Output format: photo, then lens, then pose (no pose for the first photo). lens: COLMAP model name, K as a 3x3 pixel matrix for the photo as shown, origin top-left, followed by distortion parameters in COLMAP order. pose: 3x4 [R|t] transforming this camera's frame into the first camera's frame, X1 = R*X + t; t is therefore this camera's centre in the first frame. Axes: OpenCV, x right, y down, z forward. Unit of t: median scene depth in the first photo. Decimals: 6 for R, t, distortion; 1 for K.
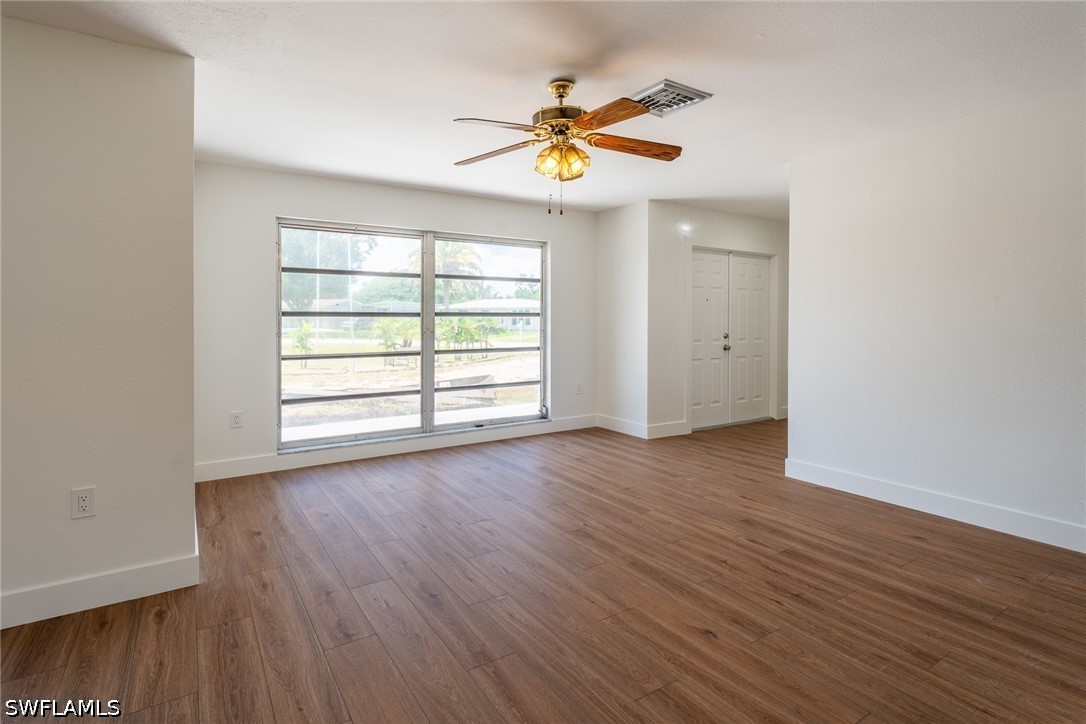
lens RADIAL K [[535.8, 0, 537.6], [0, 535.8, 312.2], [0, 0, 1]] dist [0.003826, 0.001263]
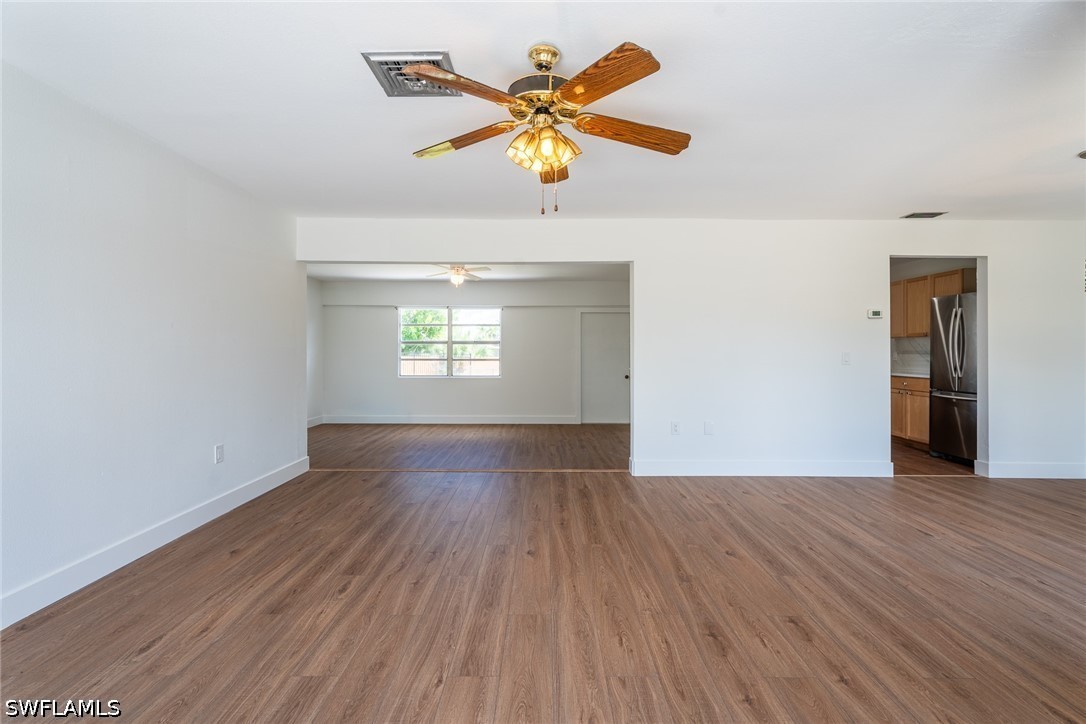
lens RADIAL K [[502.3, 0, 543.7], [0, 502.3, 355.3], [0, 0, 1]] dist [0.003761, 0.000726]
pose [[-0.833855, -0.010256, 0.551889, -0.267689], [-0.010766, 0.999939, 0.002316, 0.020016], [-0.551879, -0.004011, -0.833914, 1.183372]]
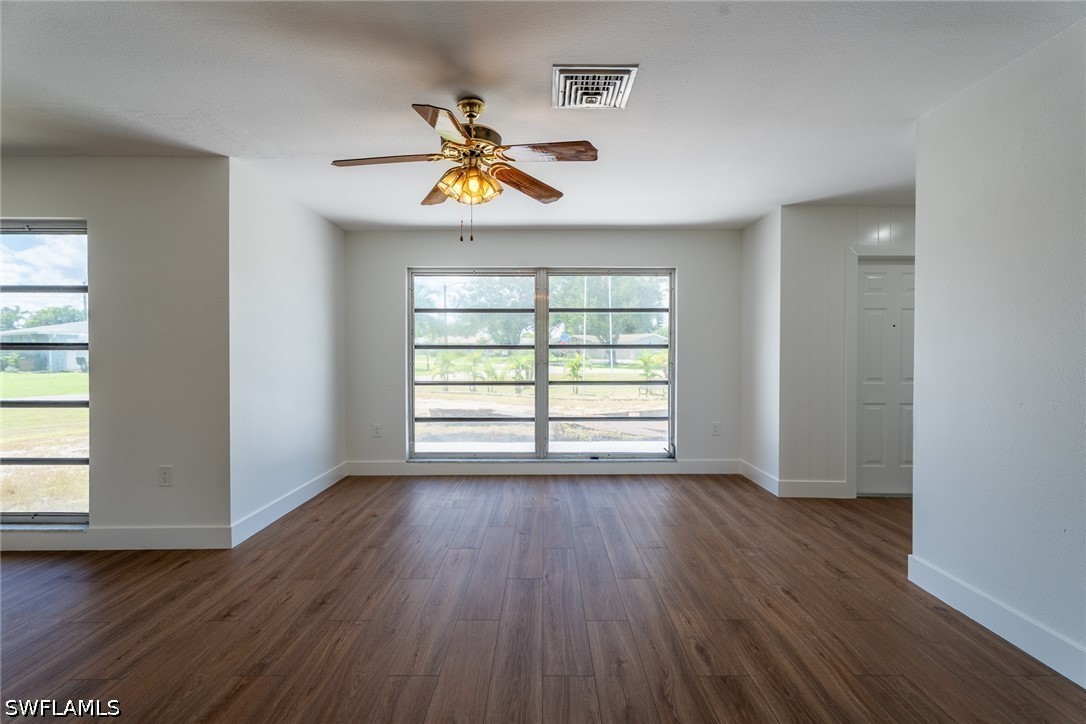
lens RADIAL K [[502.3, 0, 553.7], [0, 502.3, 346.1], [0, 0, 1]] dist [0.003761, 0.000726]
pose [[0.846665, -0.006488, -0.532086, 0.468273], [0.007617, 0.999971, -0.000072, 0.003796], [0.532071, -0.003992, 0.846690, 0.236395]]
